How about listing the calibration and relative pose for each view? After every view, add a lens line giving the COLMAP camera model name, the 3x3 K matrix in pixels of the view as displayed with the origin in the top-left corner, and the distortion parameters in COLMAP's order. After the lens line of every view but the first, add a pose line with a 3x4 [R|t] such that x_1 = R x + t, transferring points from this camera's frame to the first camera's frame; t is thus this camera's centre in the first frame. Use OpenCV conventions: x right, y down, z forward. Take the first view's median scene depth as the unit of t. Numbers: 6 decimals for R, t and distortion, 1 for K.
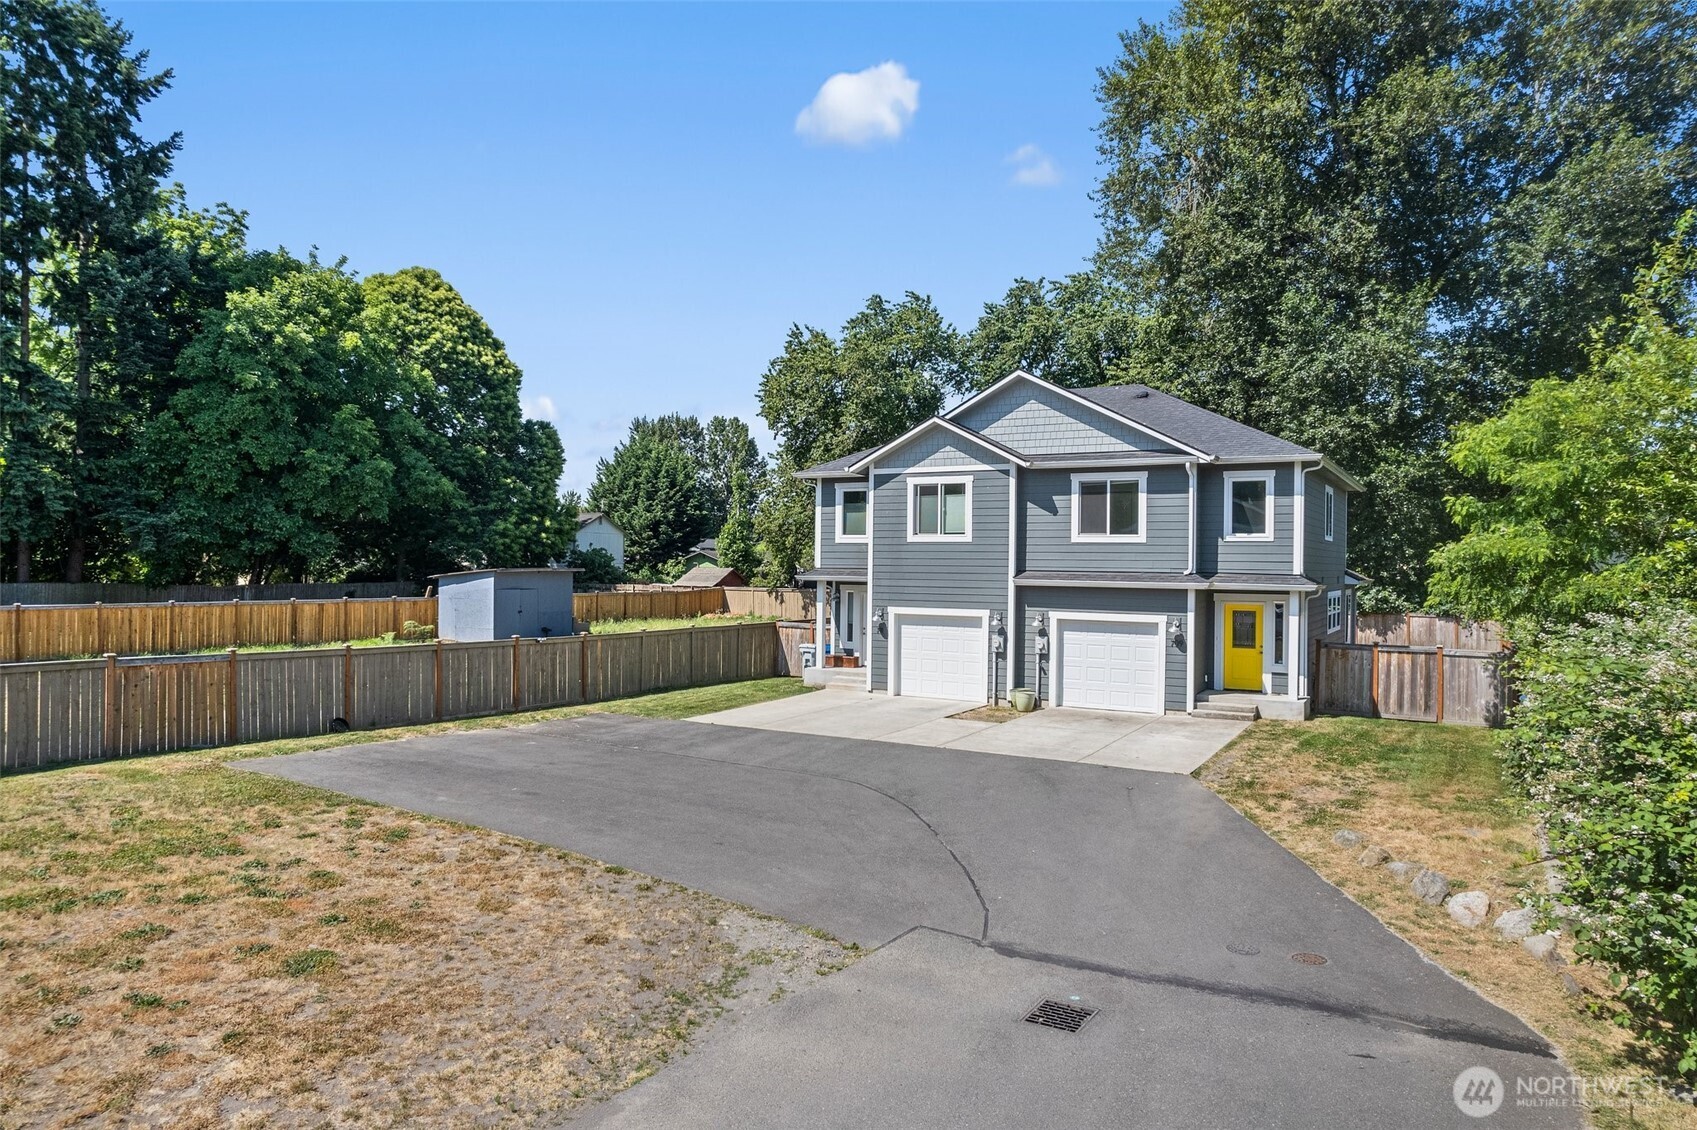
lens RADIAL K [[1071.8, 0, 845.5], [0, 1071.8, 558.7], [0, 0, 1]] dist [-0.044102, 0.003029]
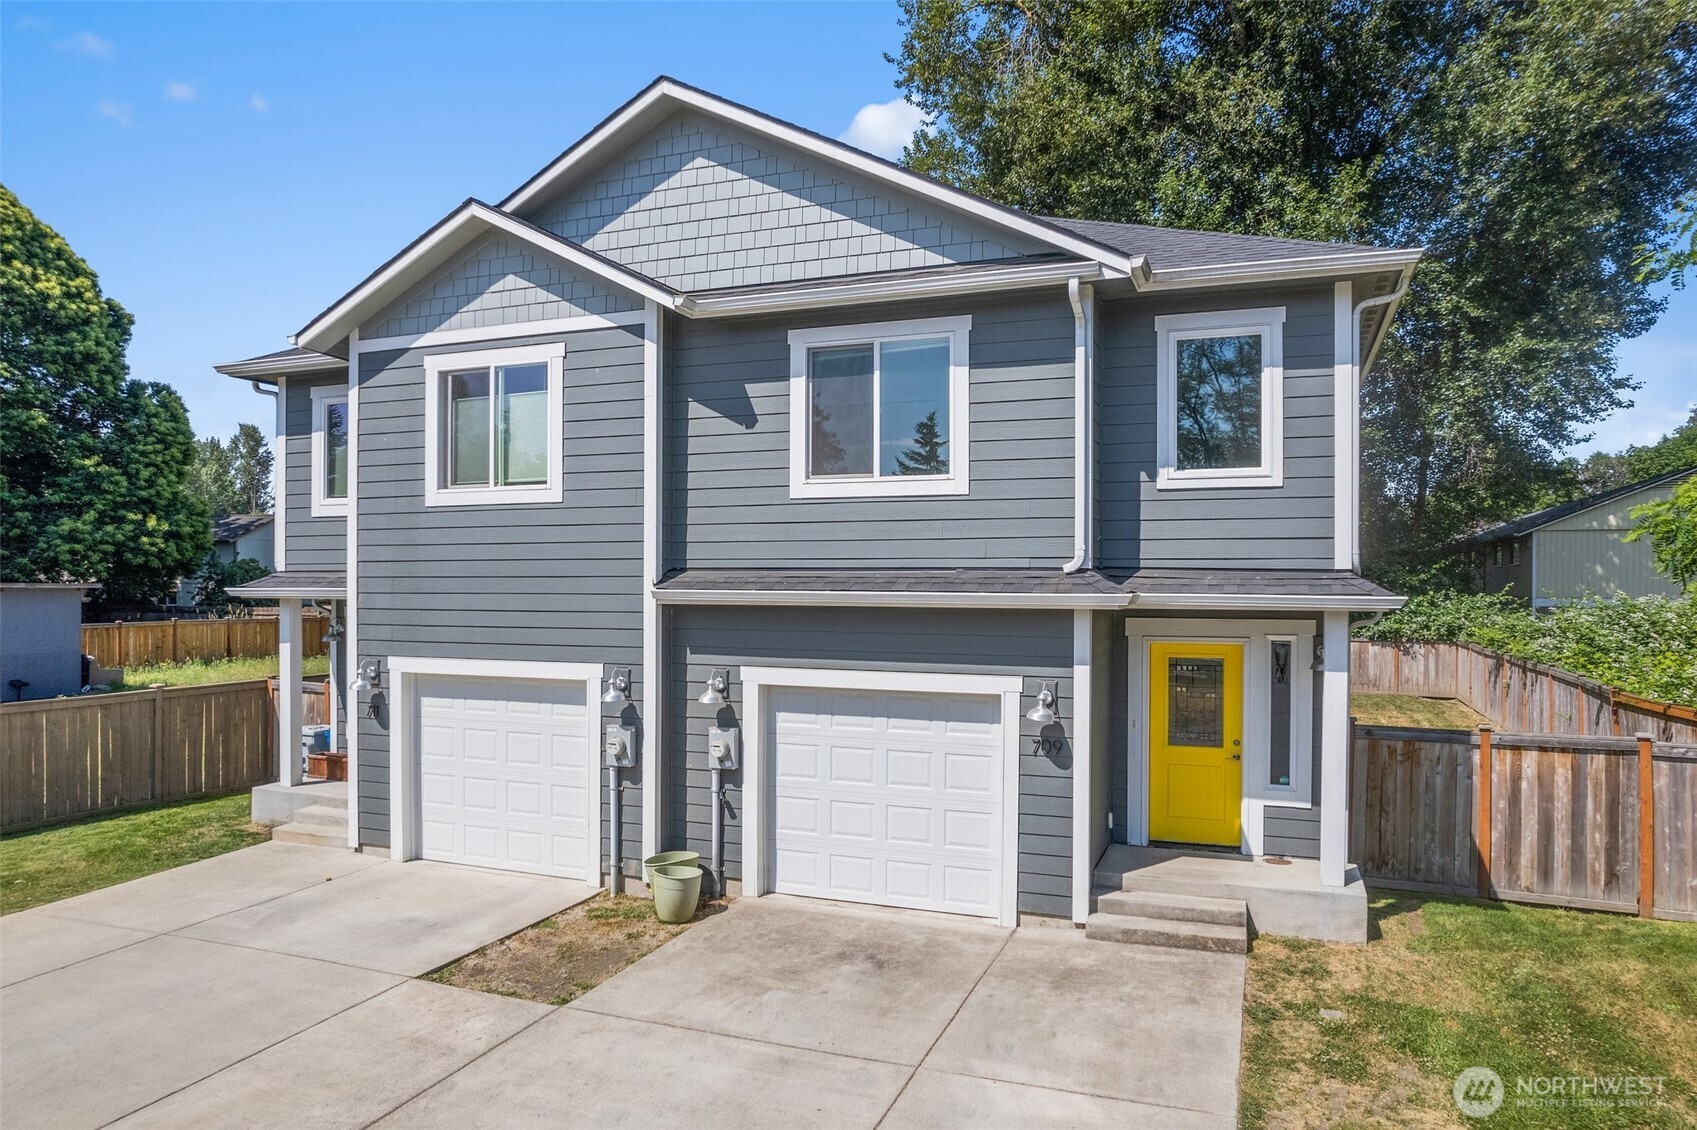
lens RADIAL K [[1071.8, 0, 847.7], [0, 1071.8, 574.6], [0, 0, 1]] dist [-0.044102, 0.003029]
pose [[0.986936, -0.007545, 0.160934, 0.163577], [0.007912, 0.999967, -0.001637, 0.014863], [-0.160917, 0.002889, 0.986964, 0.581624]]
